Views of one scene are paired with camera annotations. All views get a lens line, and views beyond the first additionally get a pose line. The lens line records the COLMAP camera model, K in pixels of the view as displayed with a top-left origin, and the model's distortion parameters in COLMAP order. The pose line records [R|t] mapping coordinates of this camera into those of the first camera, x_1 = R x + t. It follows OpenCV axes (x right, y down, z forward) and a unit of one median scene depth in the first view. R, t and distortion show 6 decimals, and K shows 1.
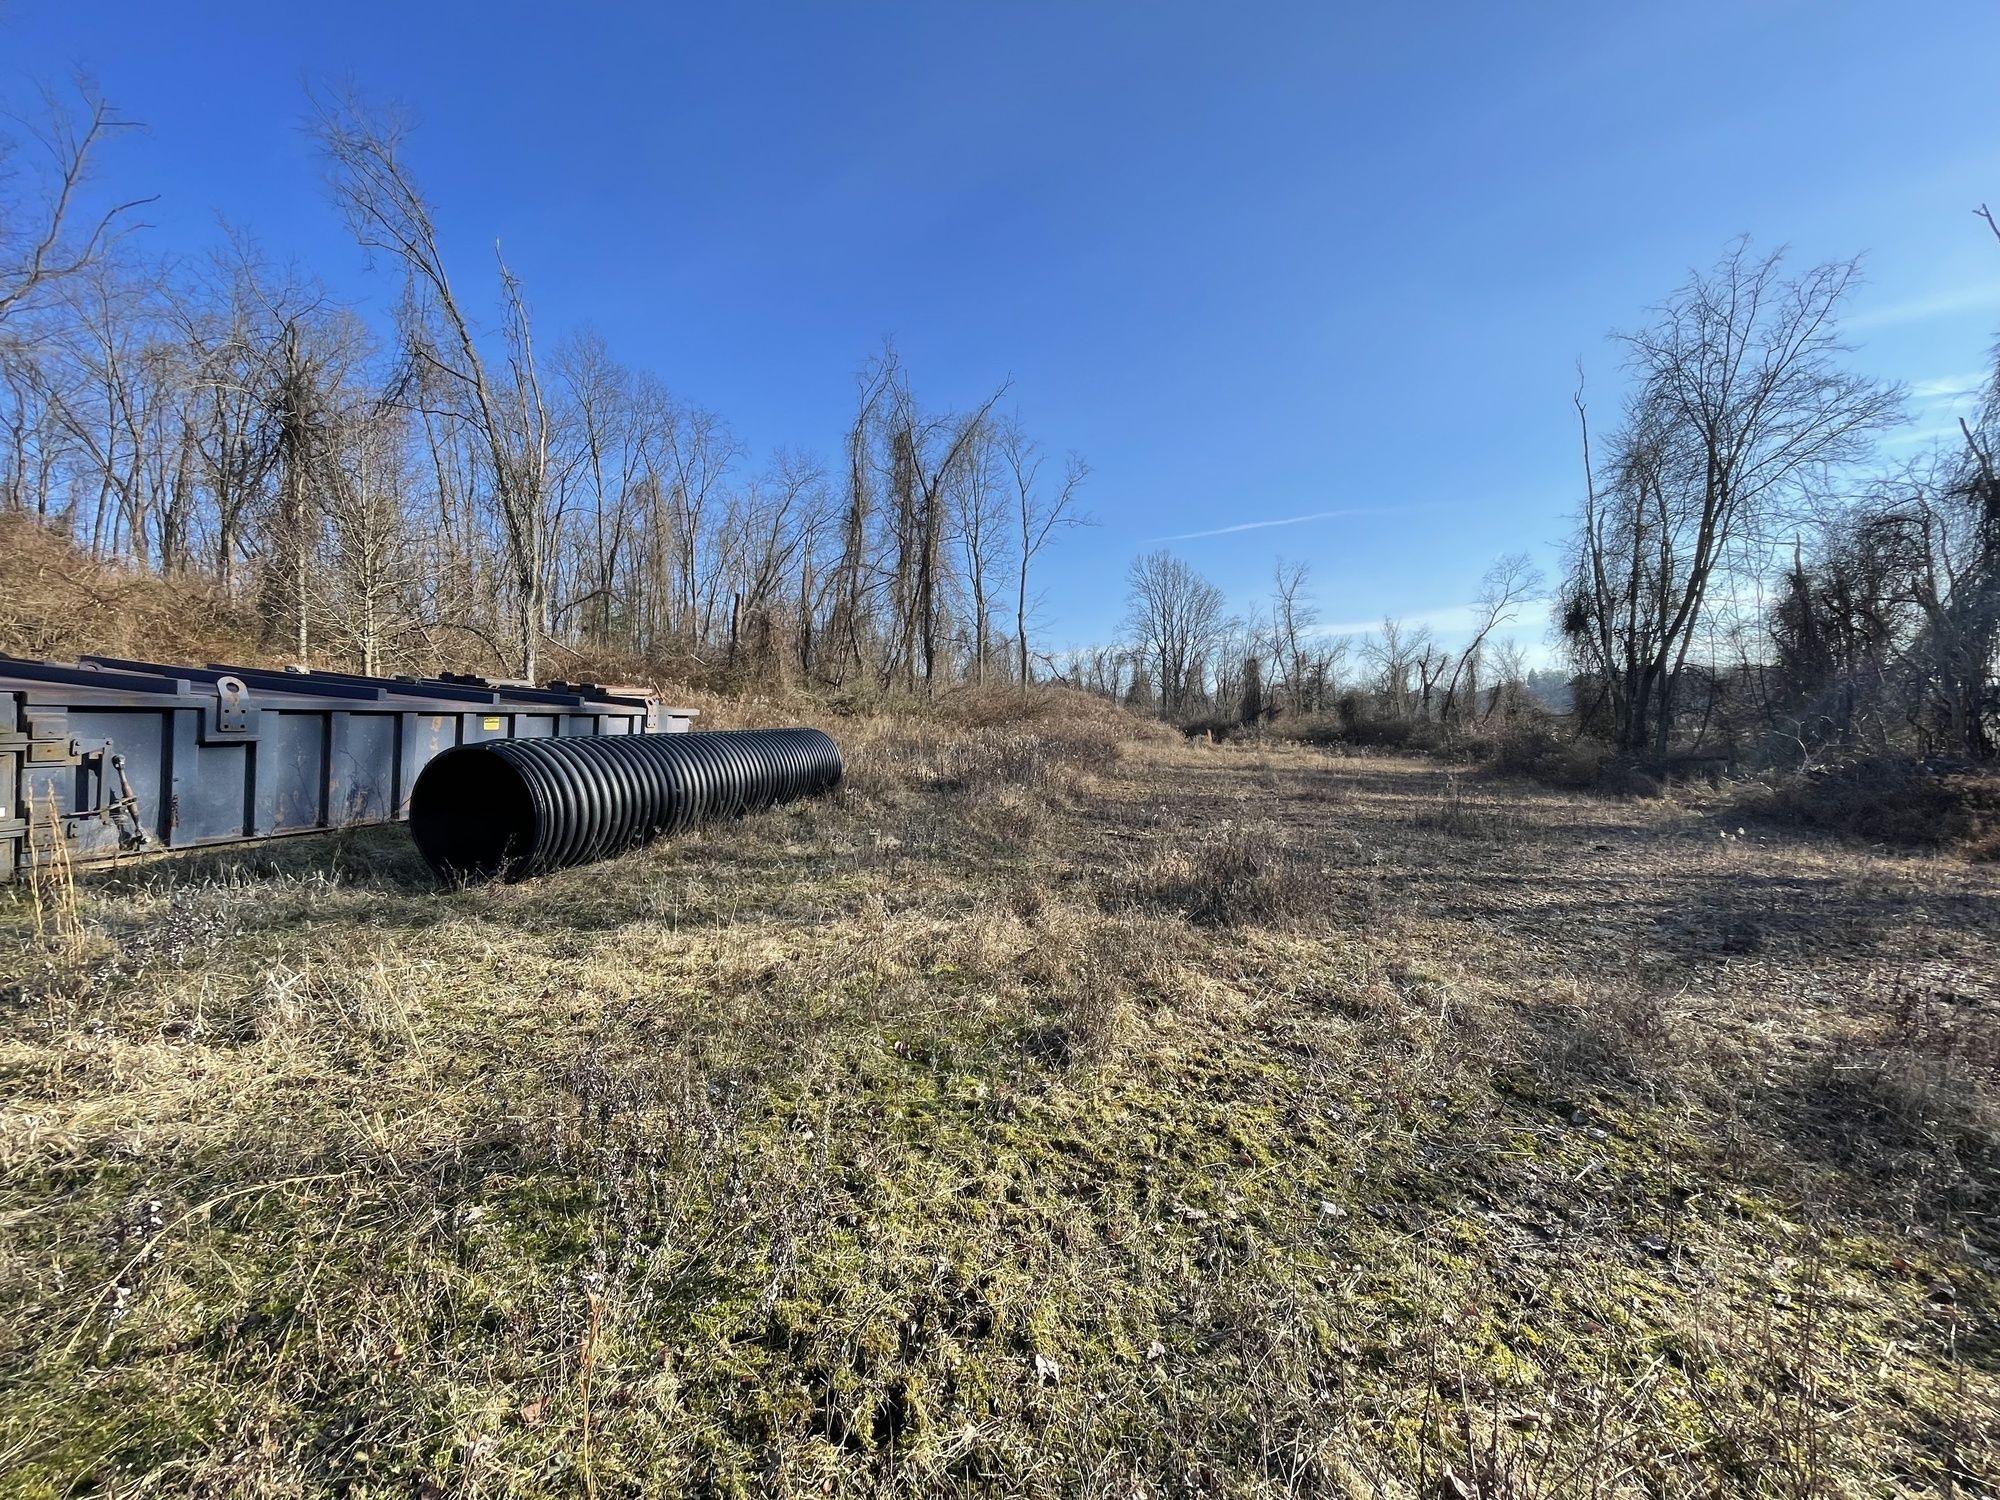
lens RADIAL K [[803.4, 0, 999.5], [0, 803.4, 757.9], [0, 0, 1]] dist [-0.000697, -0.001048]
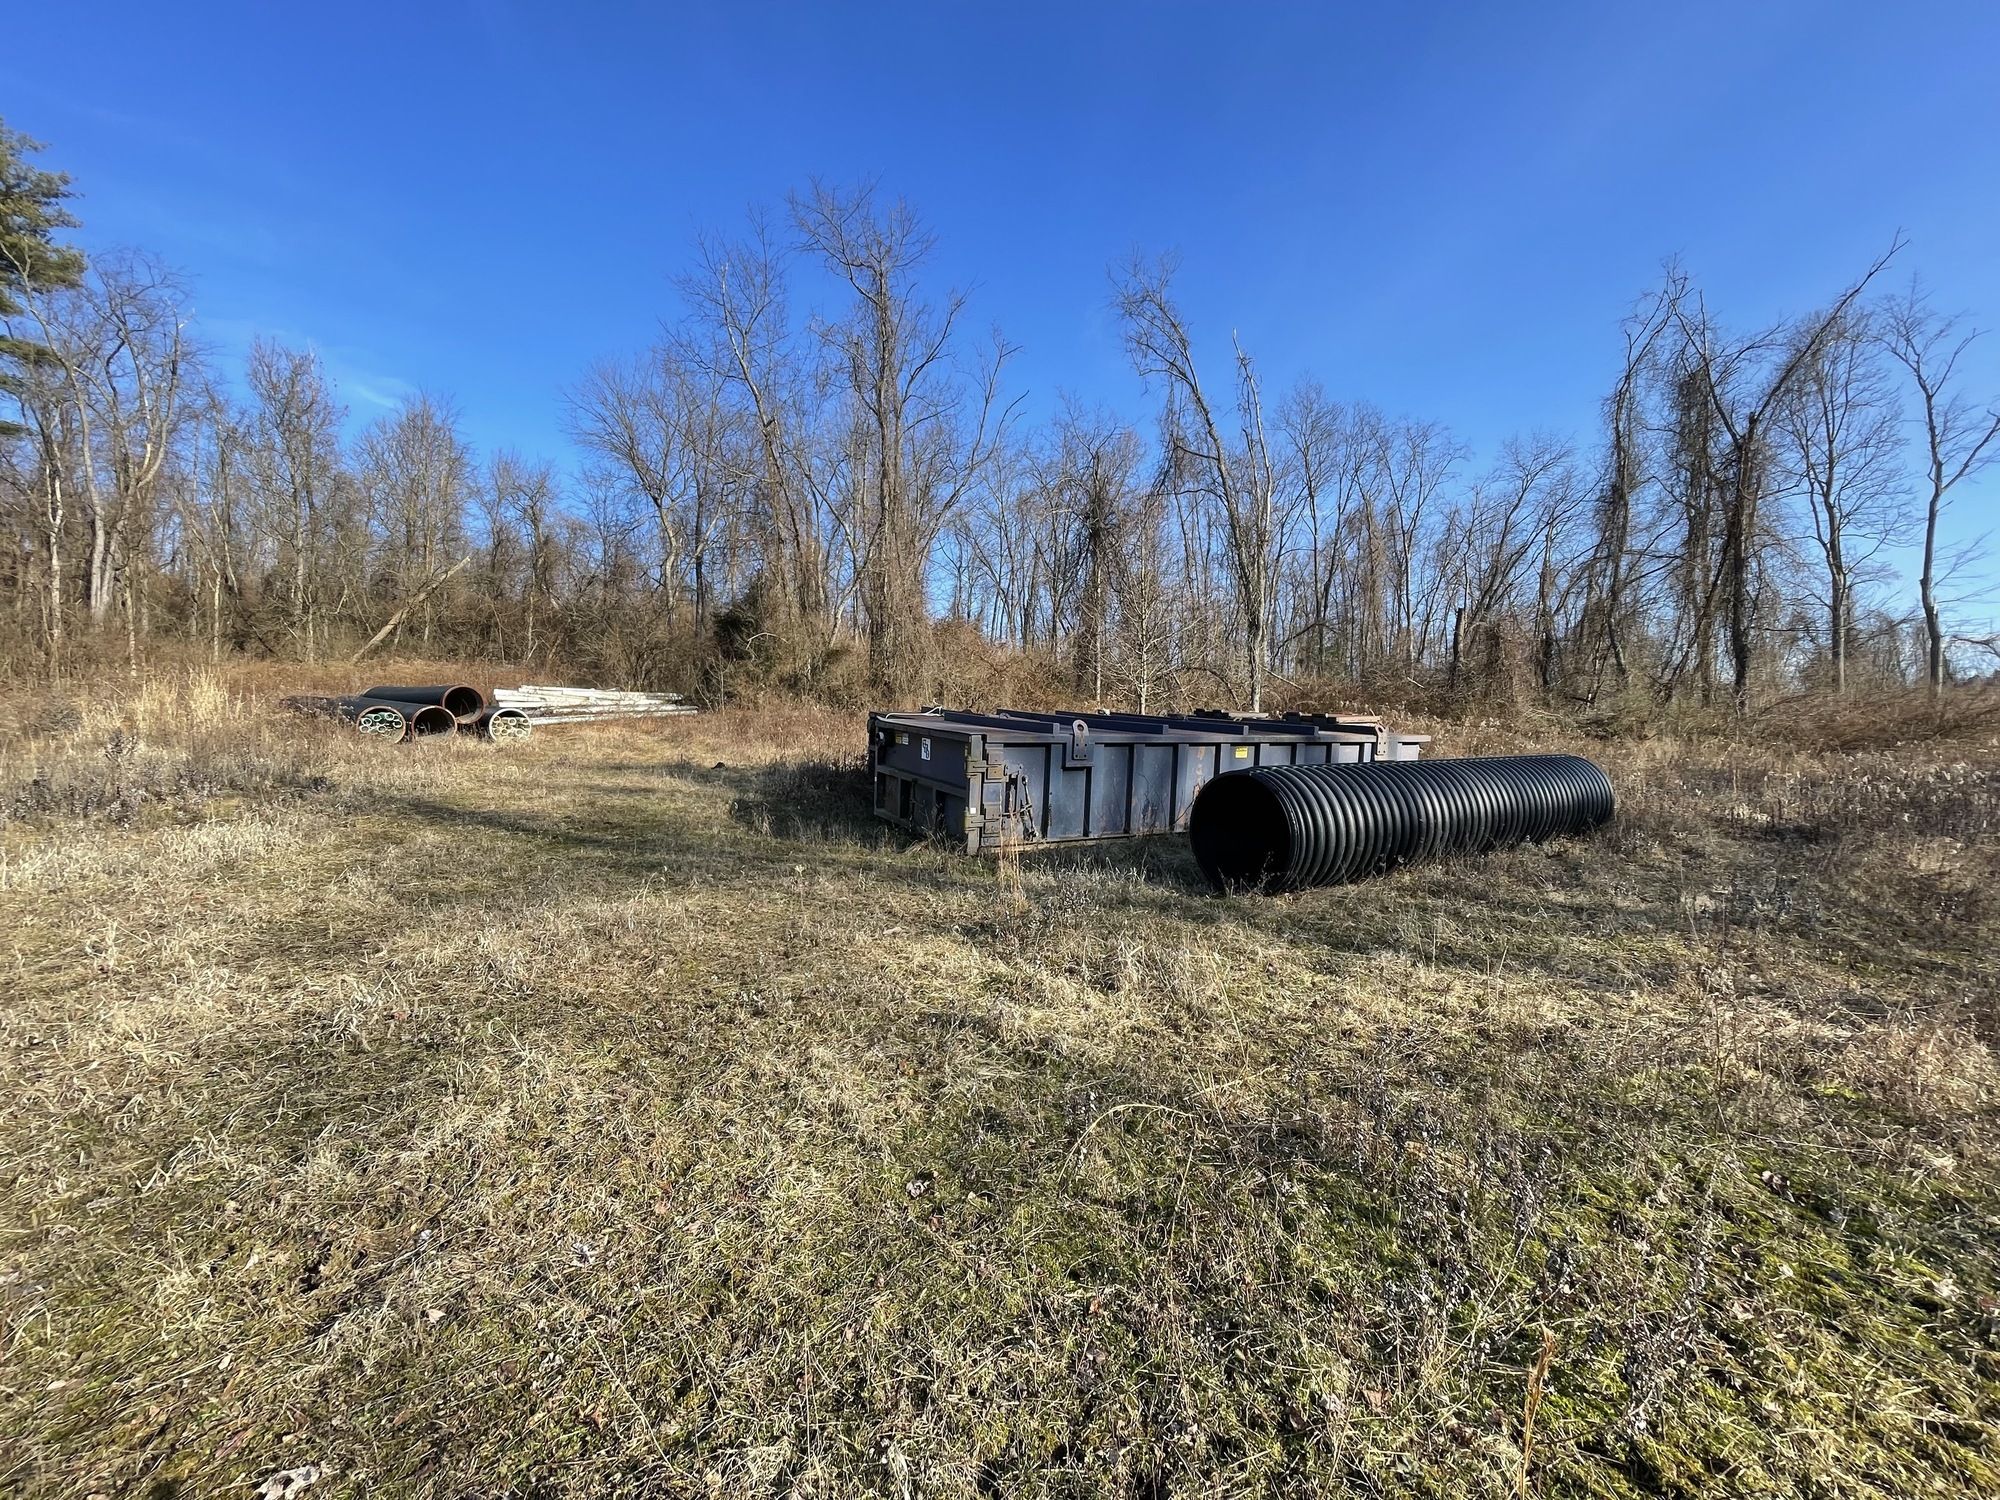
lens RADIAL K [[804.9, 0, 999.5], [0, 804.9, 757.1], [0, 0, 1]] dist [-0.002553, -0.000727]
pose [[0.676045, -0.002336, -0.736857, -0.007359], [-0.022650, 0.999457, -0.023949, -0.000201], [0.736512, 0.032880, 0.675625, -0.006847]]
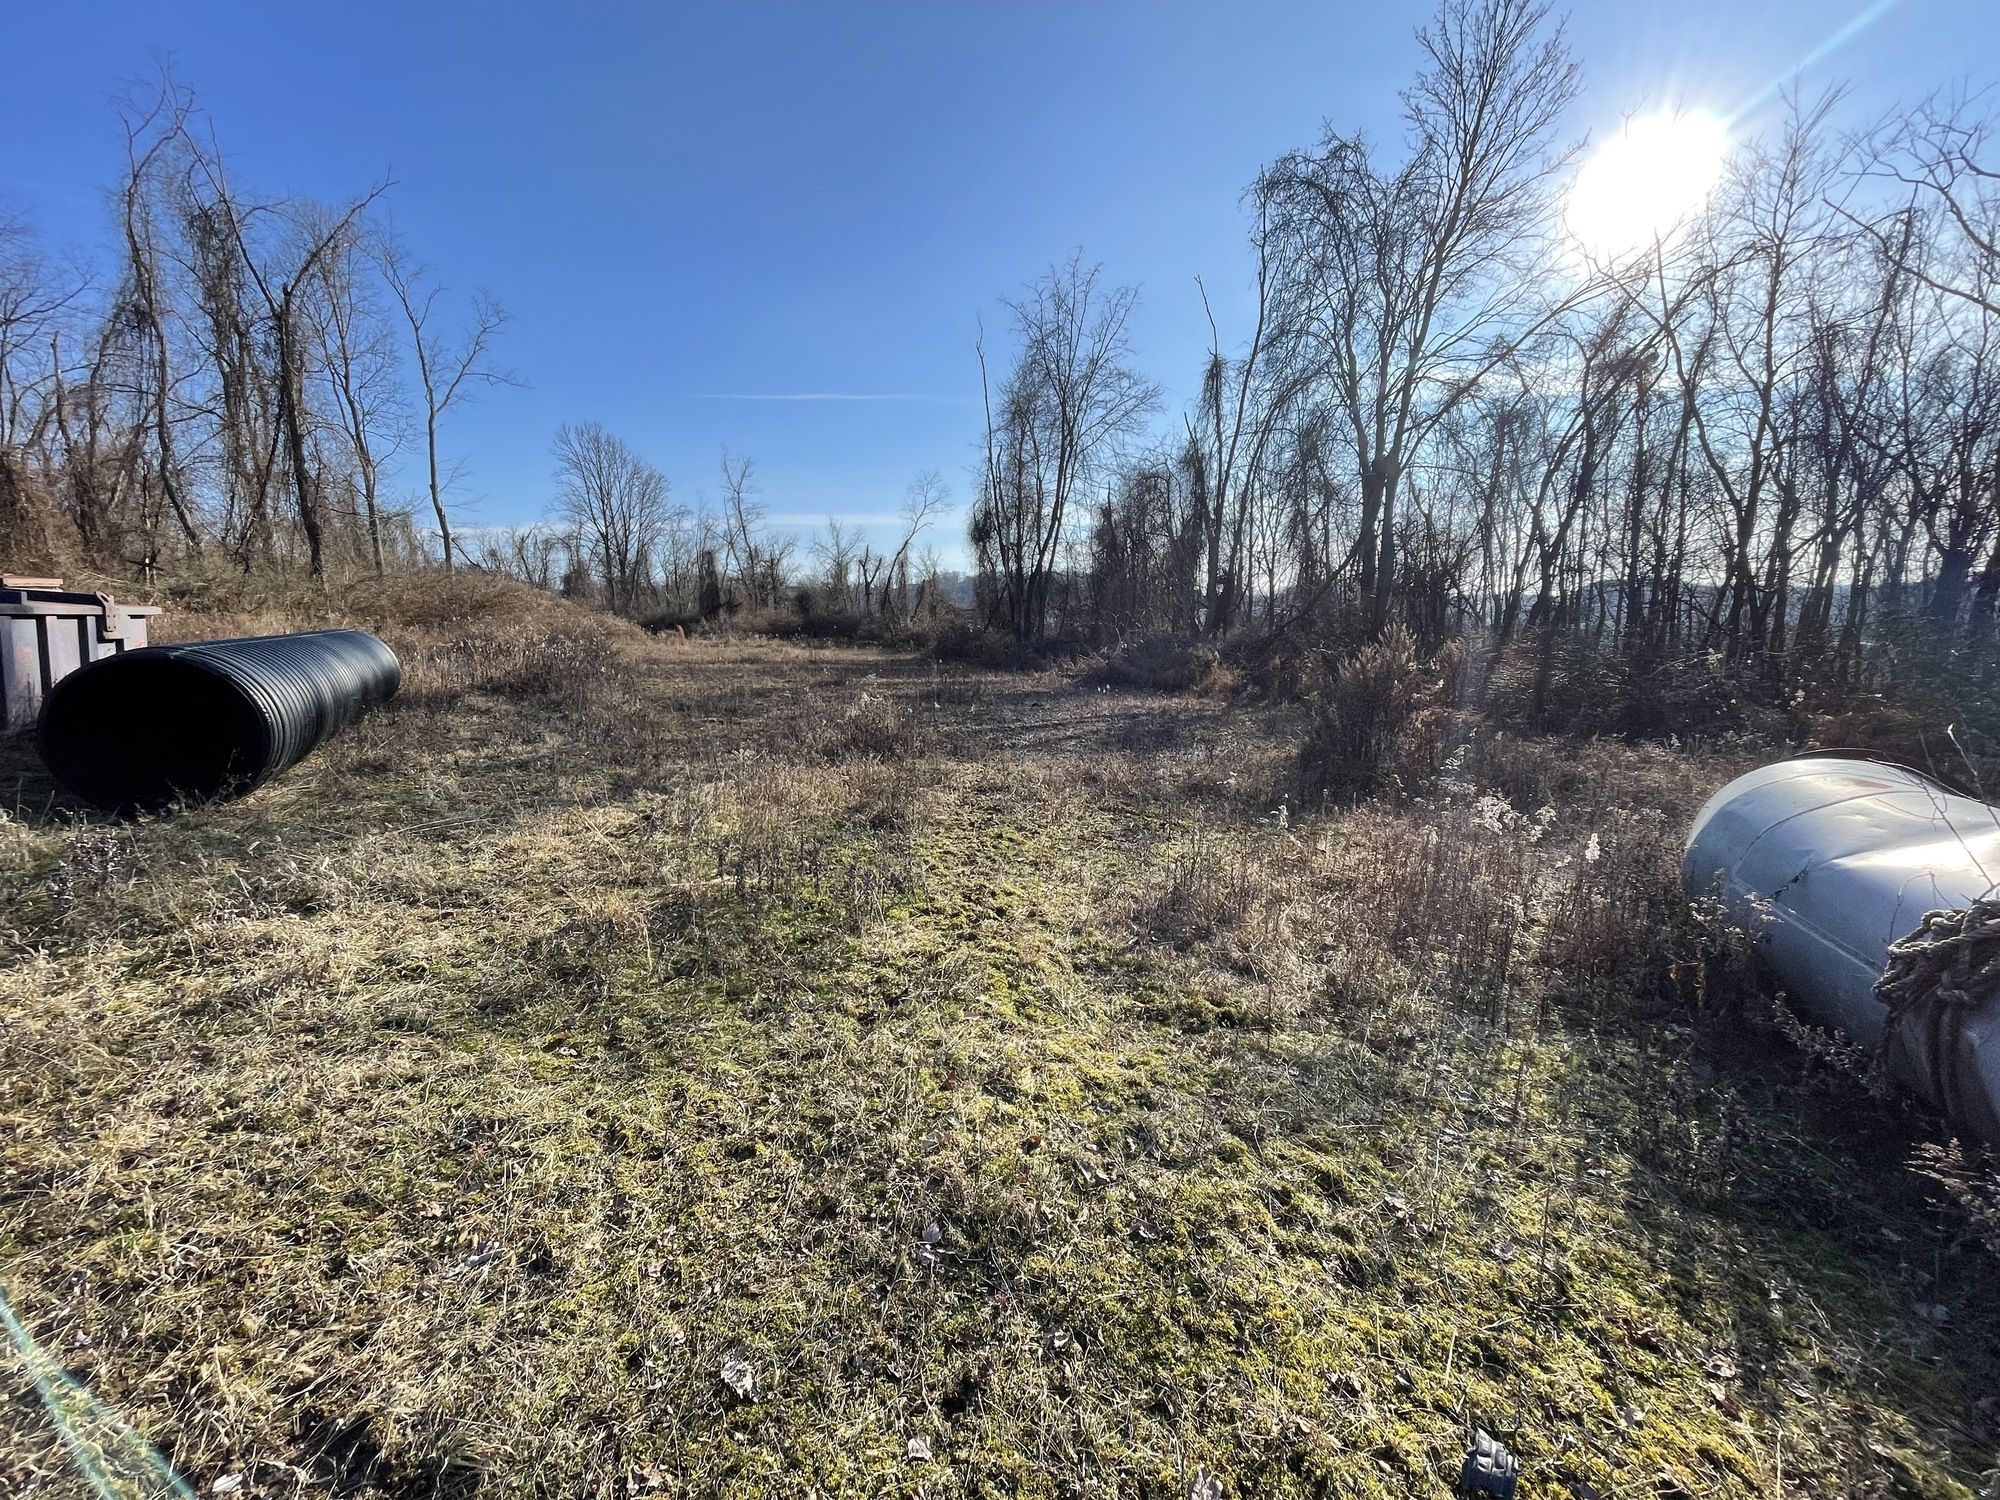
lens RADIAL K [[804.9, 0, 999.5], [0, 804.9, 757.1], [0, 0, 1]] dist [-0.002553, -0.000727]
pose [[0.788085, -0.111142, 0.605450, -0.088972], [0.032362, 0.989686, 0.139552, 0.000589], [-0.614715, -0.090385, 0.783553, -0.050630]]
